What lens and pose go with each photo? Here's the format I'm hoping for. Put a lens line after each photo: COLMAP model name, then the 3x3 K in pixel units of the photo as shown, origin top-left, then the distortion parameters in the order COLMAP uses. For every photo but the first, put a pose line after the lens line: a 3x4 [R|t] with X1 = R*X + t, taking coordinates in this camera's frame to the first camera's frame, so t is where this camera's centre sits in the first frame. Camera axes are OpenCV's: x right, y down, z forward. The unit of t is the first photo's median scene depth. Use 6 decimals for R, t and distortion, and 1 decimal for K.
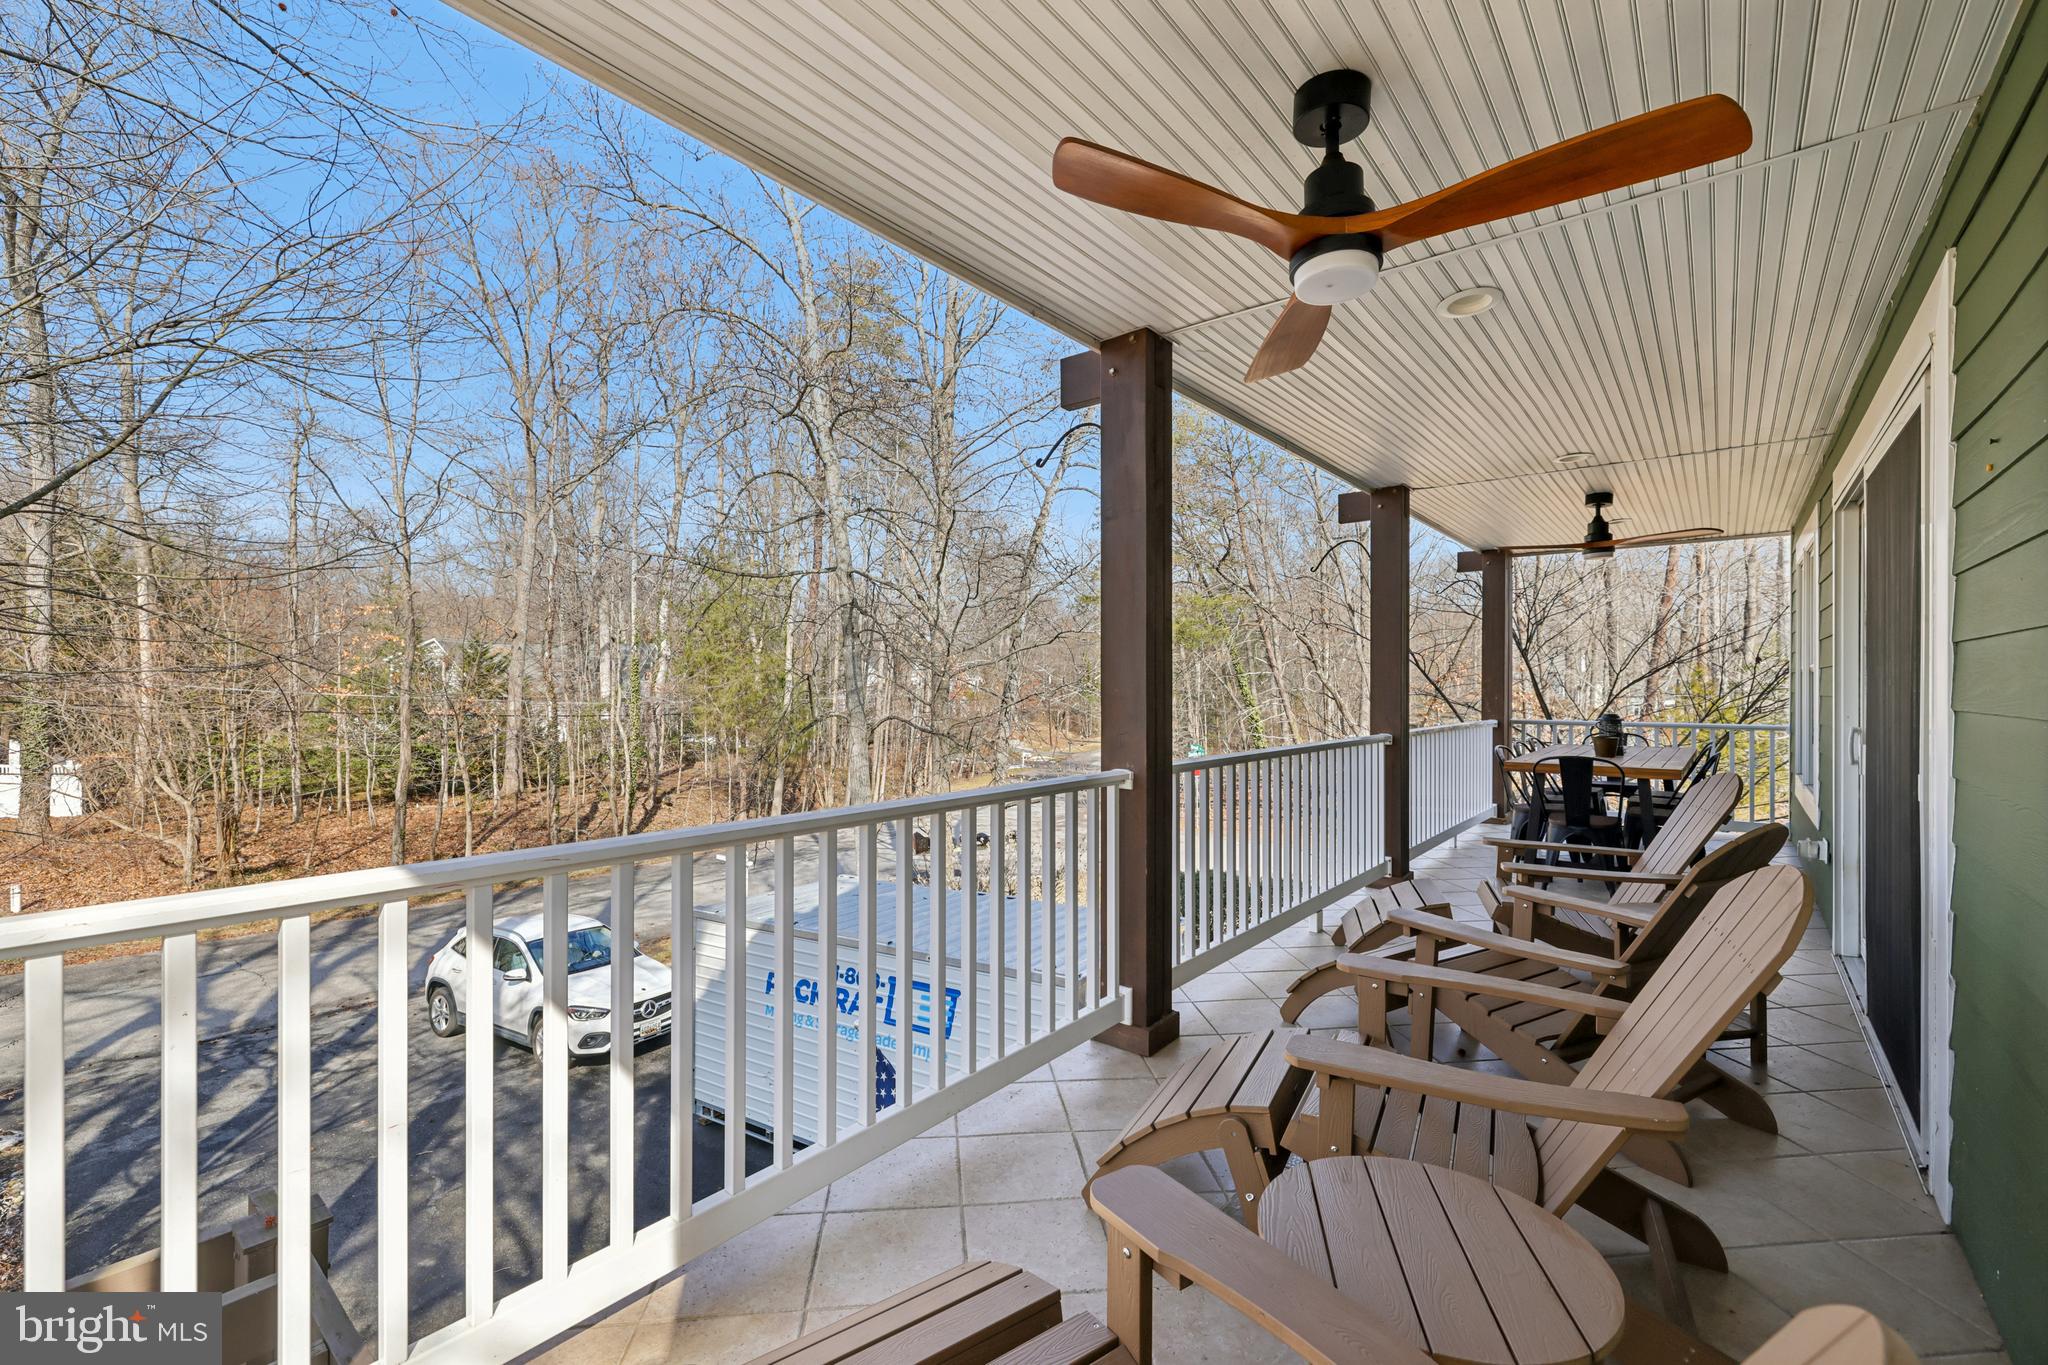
lens RADIAL K [[913.8, 0, 1026.4], [0, 913.8, 689.5], [0, 0, 1]] dist [0.026013, -0.000122]
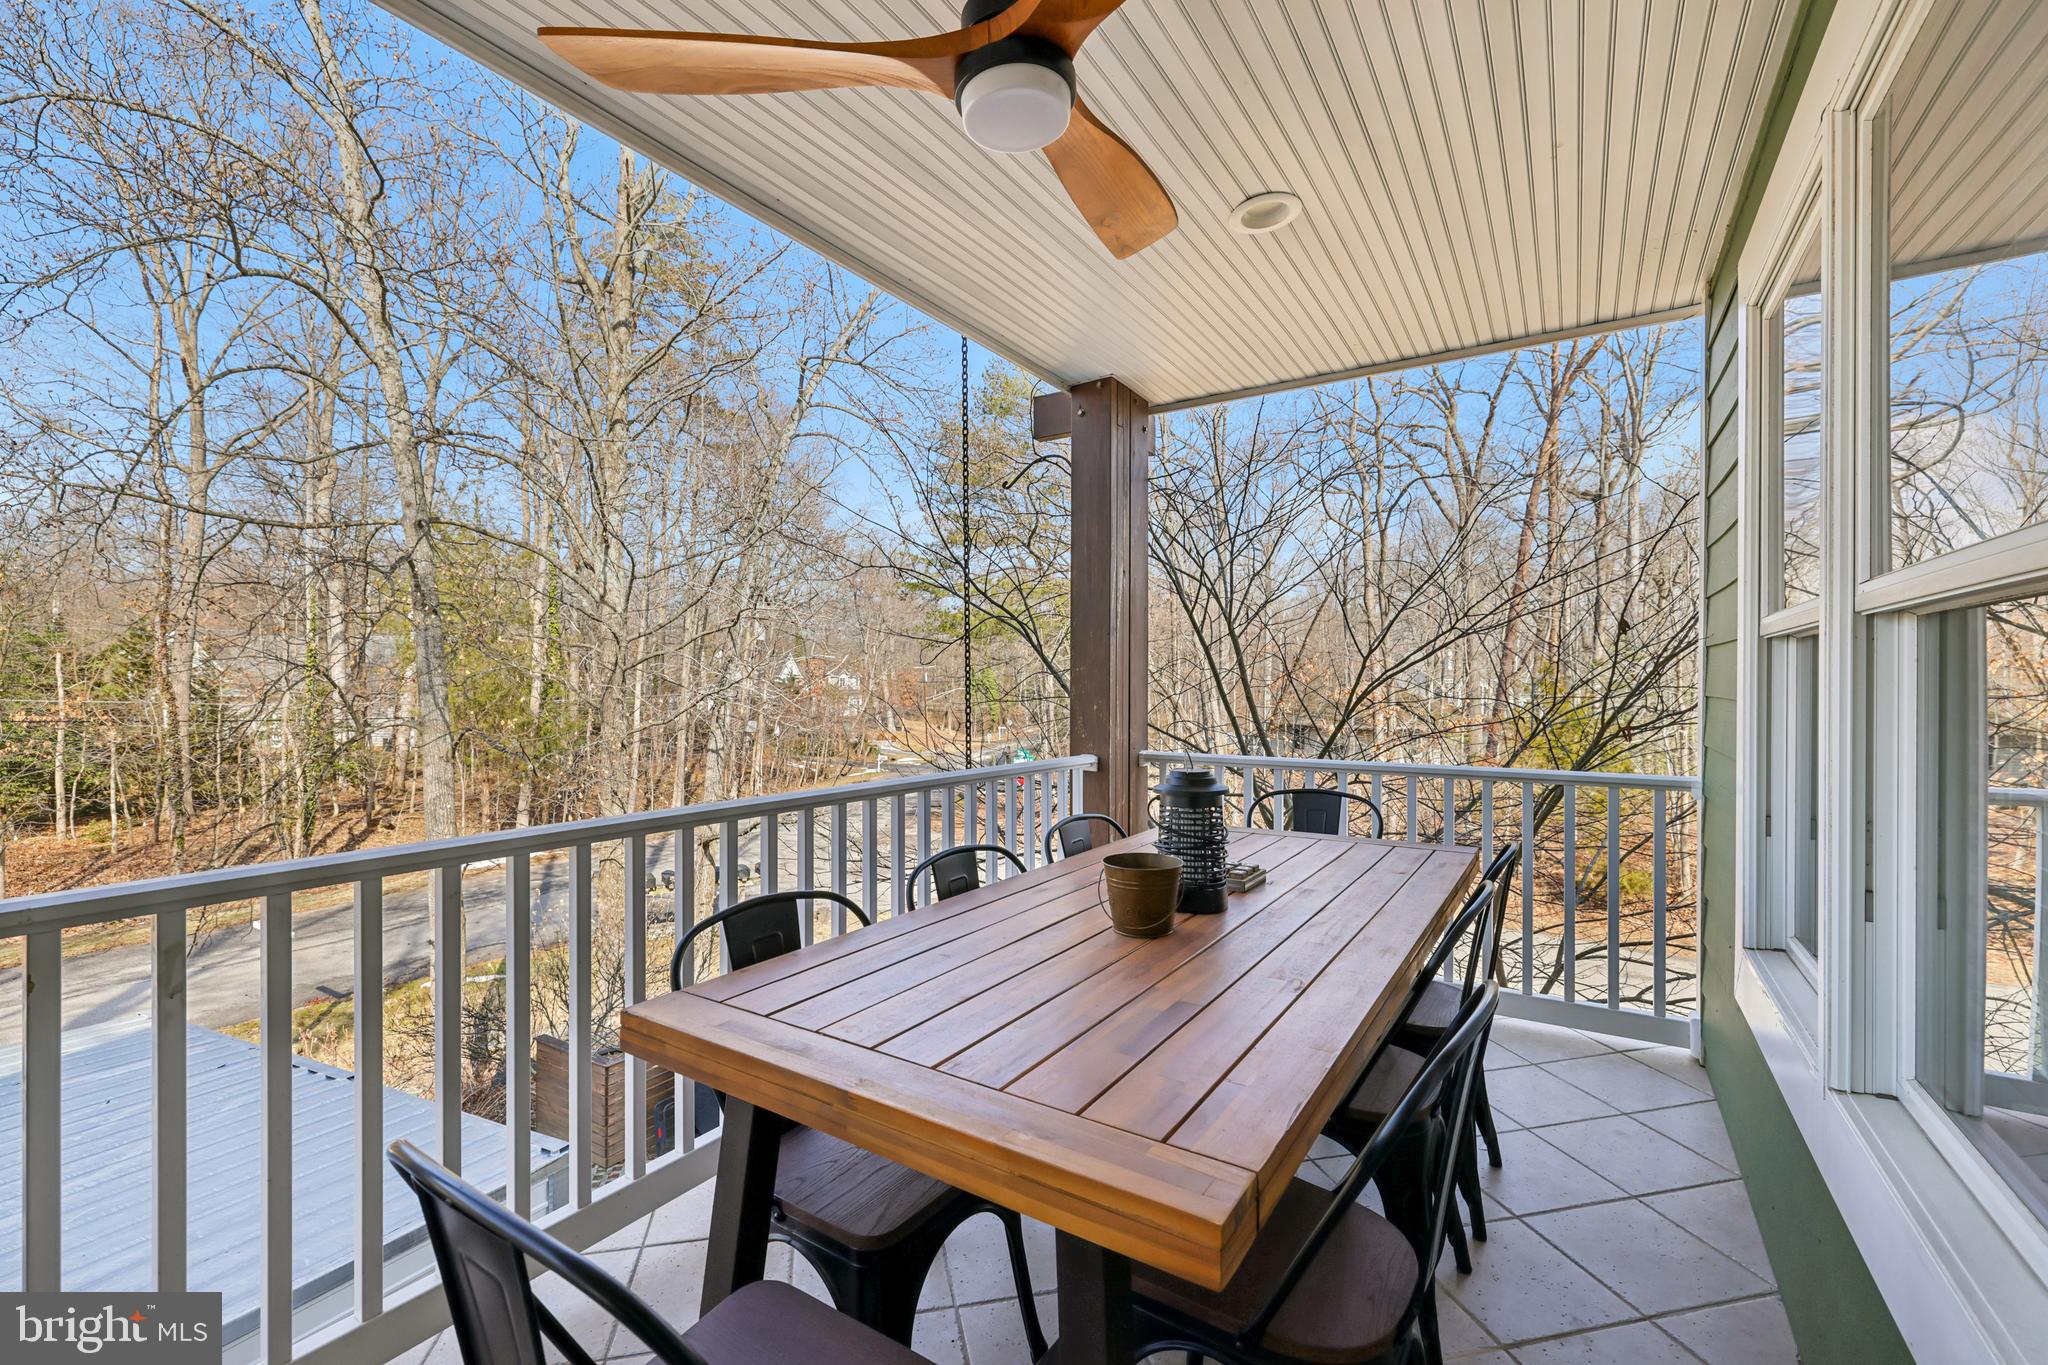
lens RADIAL K [[851.2, 0, 1024.0], [0, 851.2, 682.5], [0, 0, 1]] dist [-0.001470, 0.000025]
pose [[0.996234, 0.011069, 0.085999, 0.129230], [-0.010915, 0.999938, -0.002257, -0.000636], [-0.086019, 0.001310, 0.996293, 0.170011]]
